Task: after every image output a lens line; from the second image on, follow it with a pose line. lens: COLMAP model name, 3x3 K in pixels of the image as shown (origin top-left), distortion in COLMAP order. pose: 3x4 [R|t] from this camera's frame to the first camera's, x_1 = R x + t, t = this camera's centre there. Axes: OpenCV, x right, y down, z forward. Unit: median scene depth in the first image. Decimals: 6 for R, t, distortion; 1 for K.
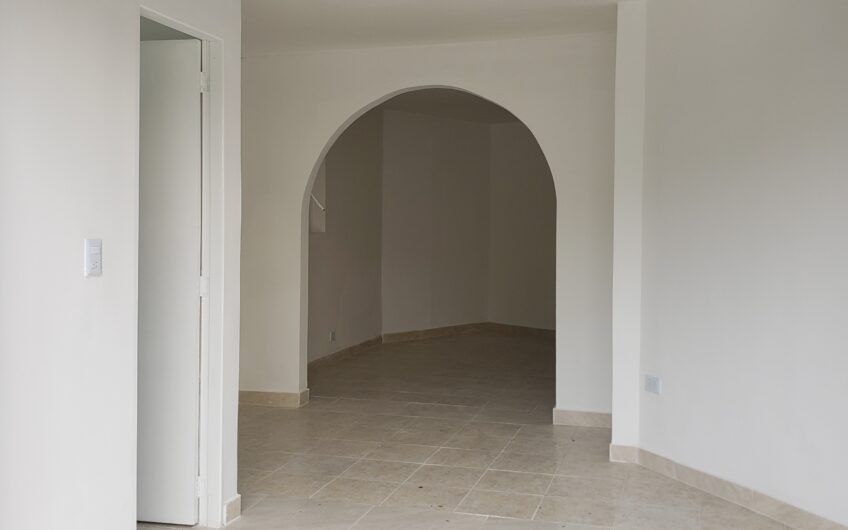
lens RADIAL K [[928.7, 0, 407.2], [0, 928.7, 239.4], [0, 0, 1]] dist [0.101929, -0.355556]
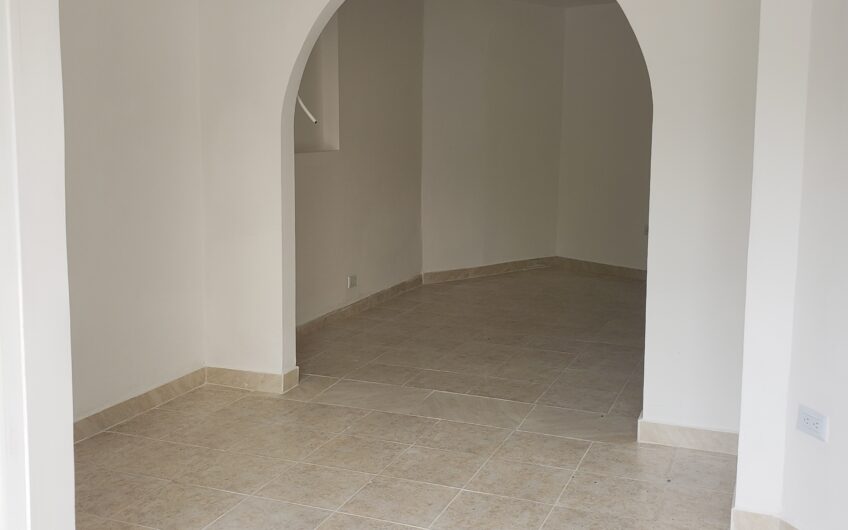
lens RADIAL K [[928.7, 0, 407.2], [0, 928.7, 239.4], [0, 0, 1]] dist [0.101929, -0.355556]
pose [[0.996390, 0.007454, -0.084567, 0.056182], [0.001138, 0.994875, 0.101107, -0.018005], [0.084887, -0.100838, 0.991275, 0.399427]]
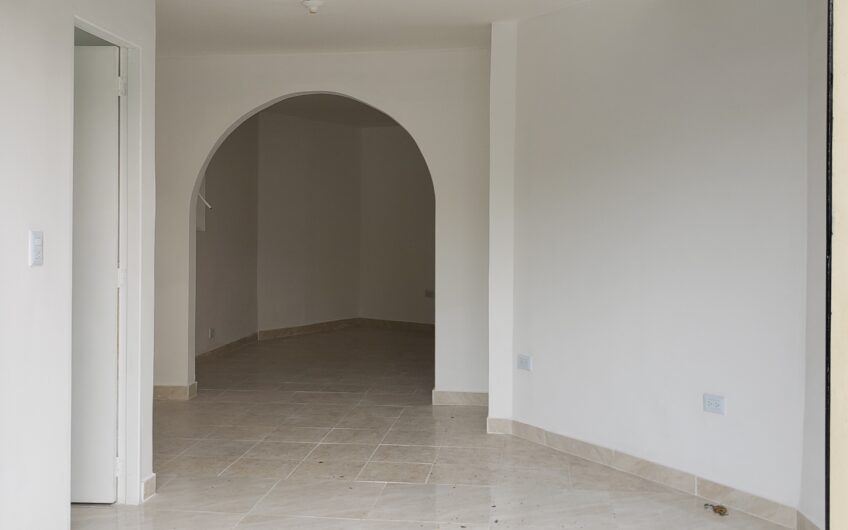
lens RADIAL K [[928.7, 0, 407.2], [0, 928.7, 239.4], [0, 0, 1]] dist [0.101929, -0.355556]
pose [[0.987325, -0.004785, 0.158636, -0.053071], [0.005322, 0.999981, -0.002958, 0.009018], [-0.158619, 0.003765, 0.987333, -0.083286]]
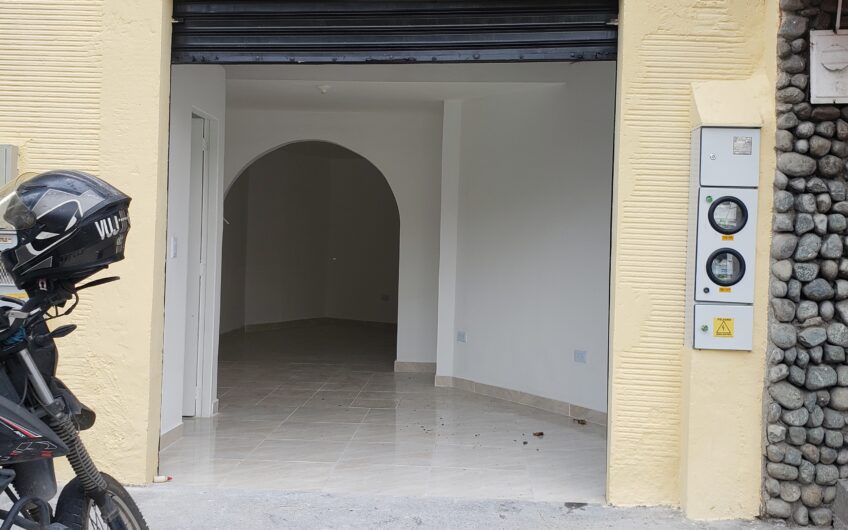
lens RADIAL K [[928.7, 0, 407.2], [0, 928.7, 239.4], [0, 0, 1]] dist [0.101929, -0.355556]
pose [[0.974737, 0.020824, 0.222382, -0.189651], [-0.016197, 0.999613, -0.022610, 0.023497], [-0.222767, 0.018437, 0.974697, -0.547057]]
